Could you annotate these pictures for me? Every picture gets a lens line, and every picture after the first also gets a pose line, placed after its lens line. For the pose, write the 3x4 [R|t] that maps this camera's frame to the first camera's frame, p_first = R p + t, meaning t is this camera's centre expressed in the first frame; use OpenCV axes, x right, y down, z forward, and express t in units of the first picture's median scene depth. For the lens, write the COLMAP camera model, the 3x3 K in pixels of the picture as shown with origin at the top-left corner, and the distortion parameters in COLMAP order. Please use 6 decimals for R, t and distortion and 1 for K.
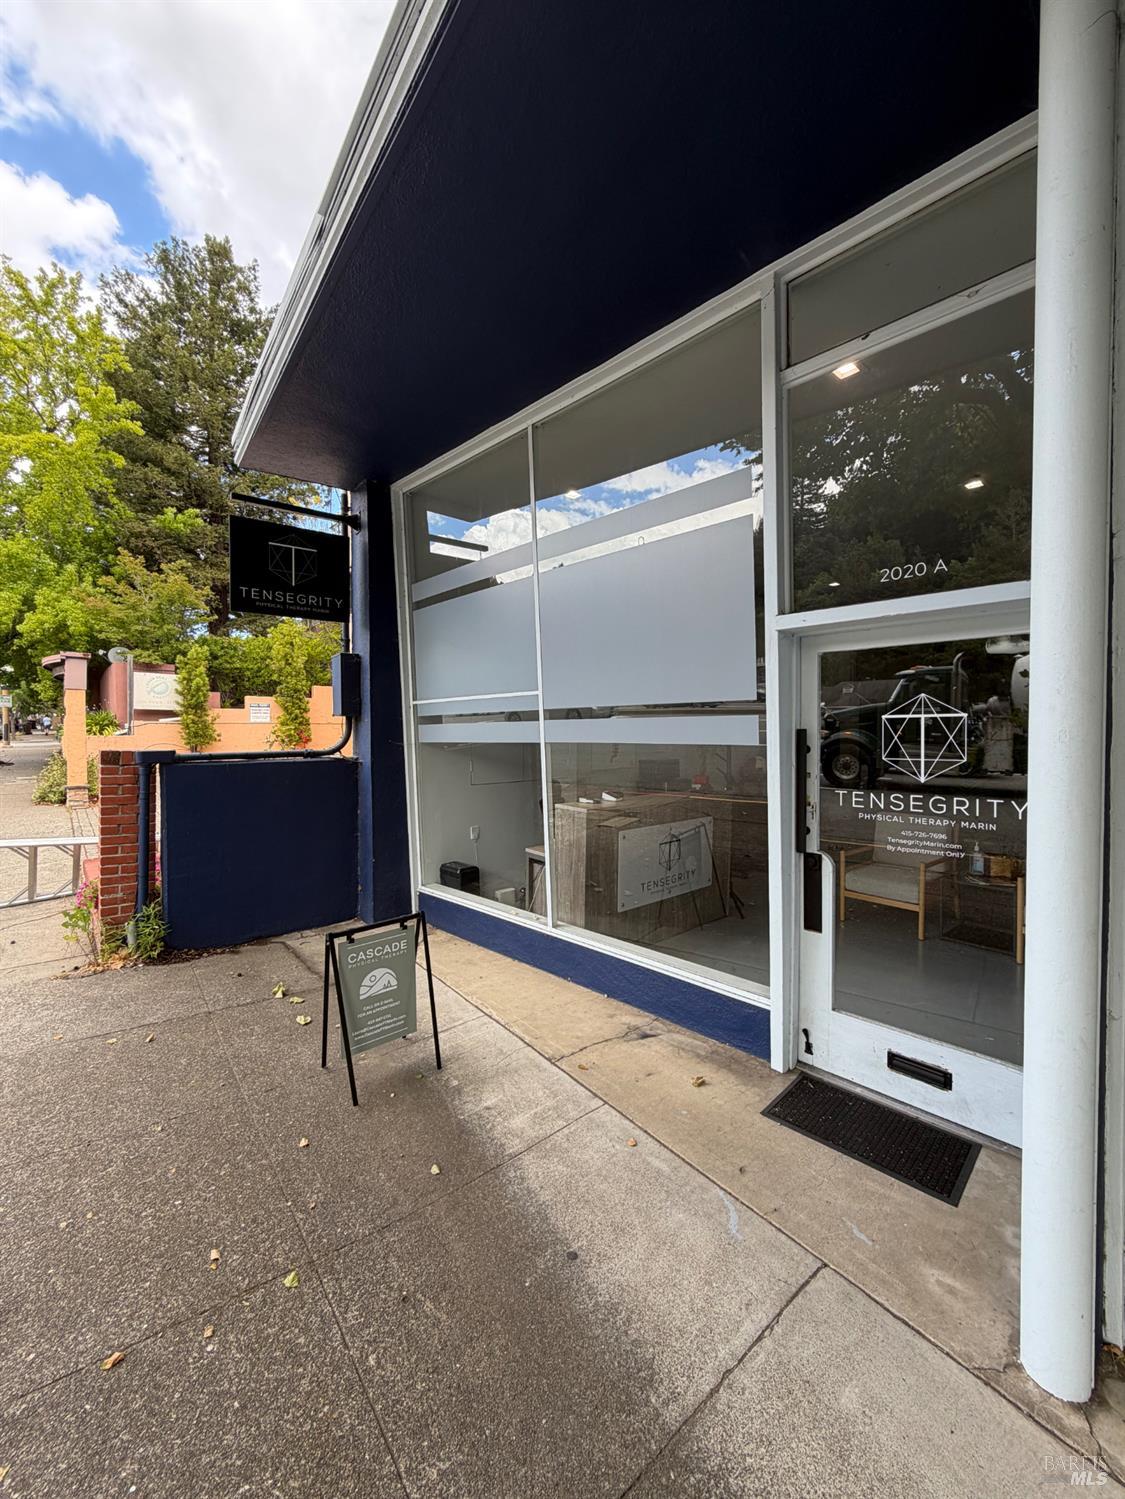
lens RADIAL K [[599.1, 0, 567.8], [0, 599.1, 745.5], [0, 0, 1]] dist [0.000888, 0.000036]
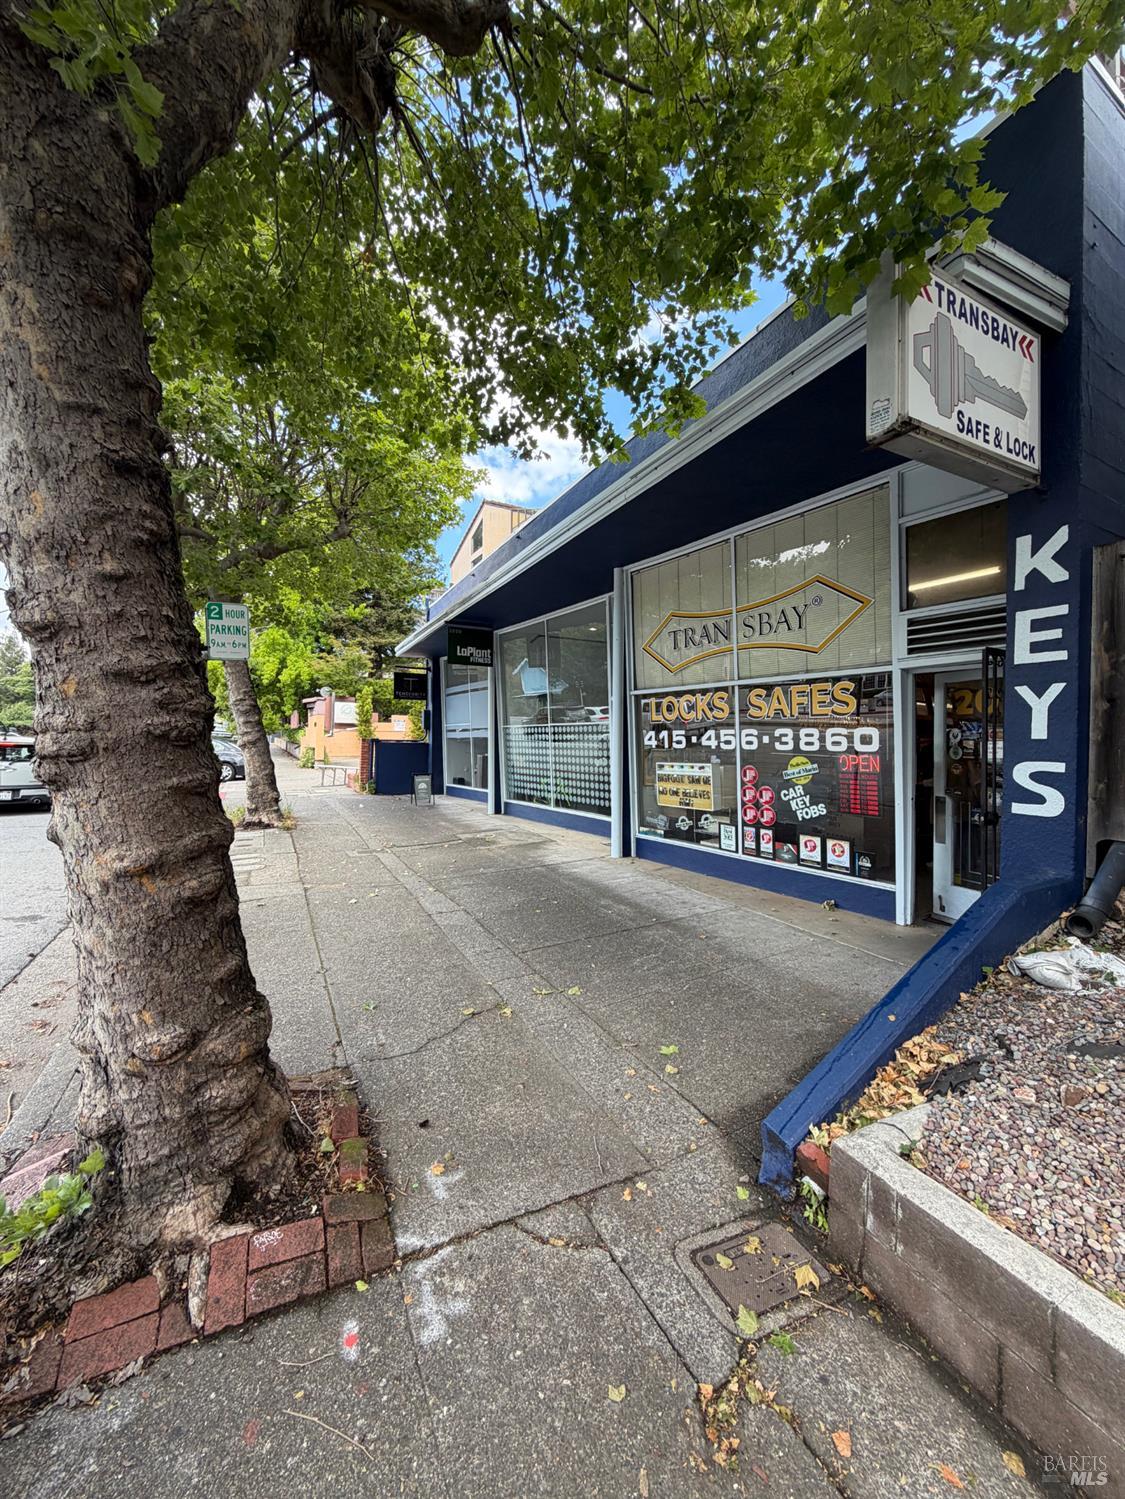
lens RADIAL K [[599.1, 0, 564.5], [0, 599.1, 742.6], [0, 0, 1]] dist [0.000888, 0.000036]
pose [[0.979553, 0.011593, -0.200850, 1.000216], [-0.015595, 0.999710, -0.018352, 0.068282], [0.200579, 0.021109, 0.979450, -1.986394]]
